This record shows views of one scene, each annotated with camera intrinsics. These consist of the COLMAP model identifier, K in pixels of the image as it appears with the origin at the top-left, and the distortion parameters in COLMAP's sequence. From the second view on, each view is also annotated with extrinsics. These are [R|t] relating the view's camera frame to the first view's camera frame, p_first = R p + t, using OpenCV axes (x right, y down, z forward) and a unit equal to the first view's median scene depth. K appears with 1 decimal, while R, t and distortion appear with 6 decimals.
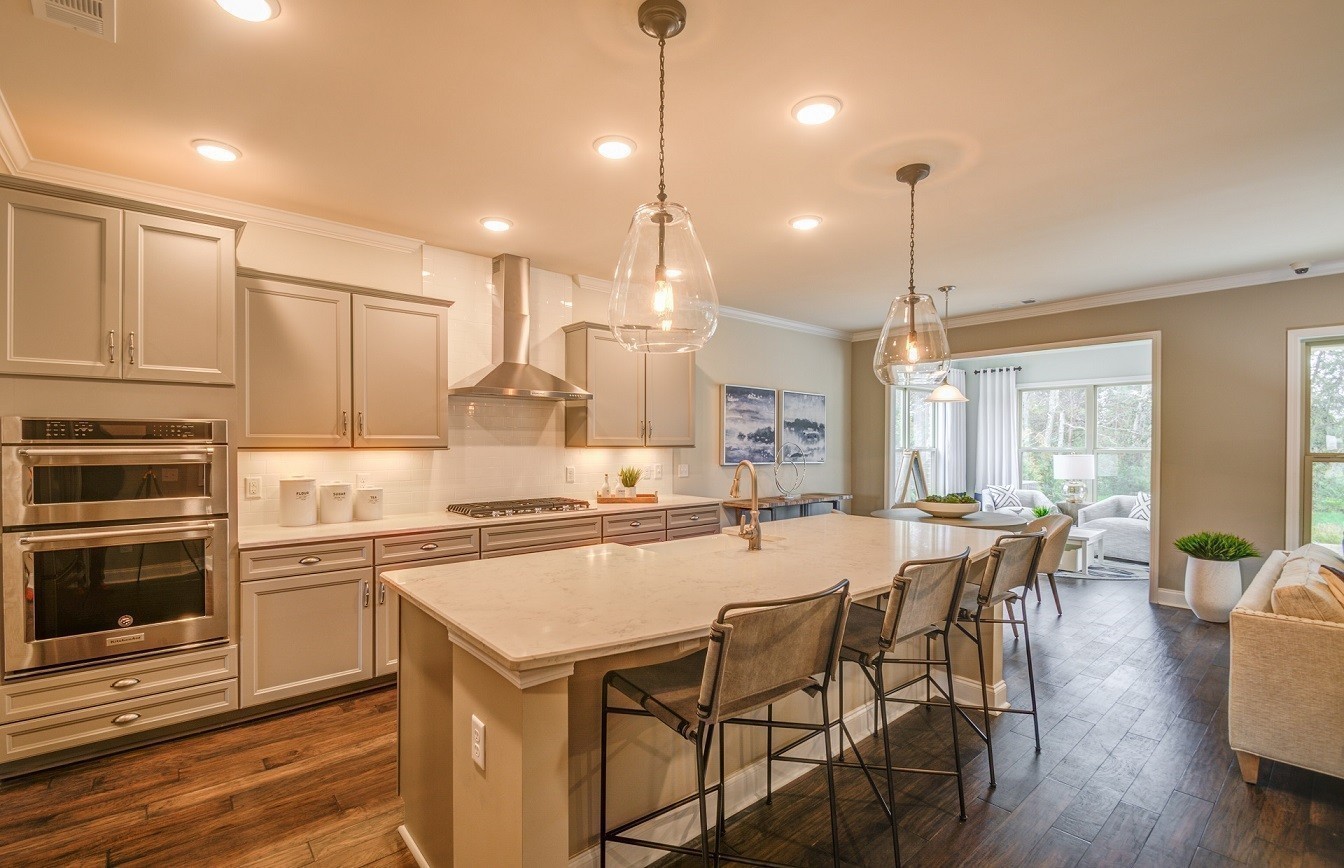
lens RADIAL K [[602.3, 0, 674.4], [0, 602.3, 441.7], [0, 0, 1]] dist [0.002087, -0.000406]
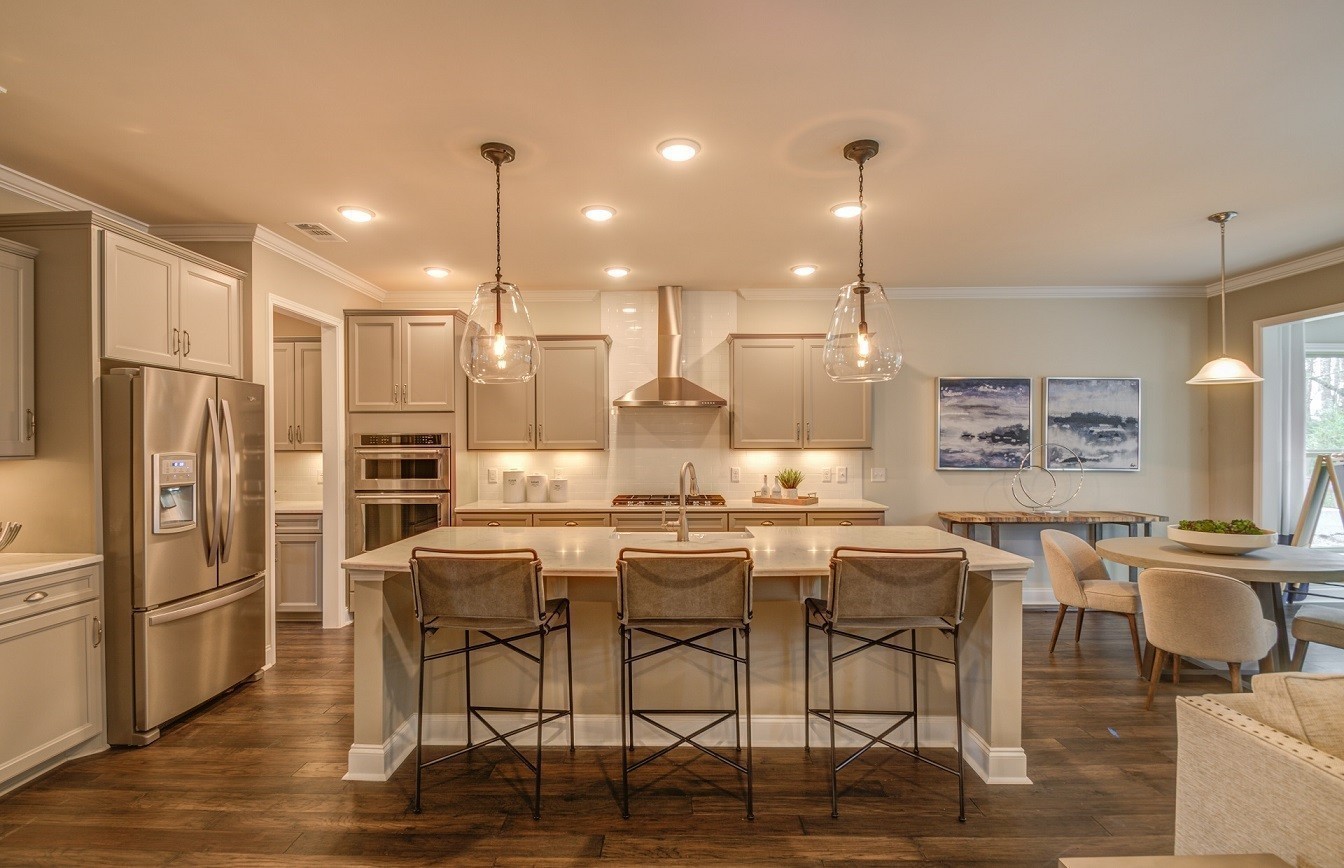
lens RADIAL K [[643.6, 0, 668.3], [0, 643.6, 437.9], [0, 0, 1]] dist [-0.003146, -0.000284]
pose [[0.747947, -0.008171, -0.663709, 0.430520], [0.005589, 0.999966, -0.006013, -0.004285], [0.663735, 0.000788, 0.747967, 0.046649]]
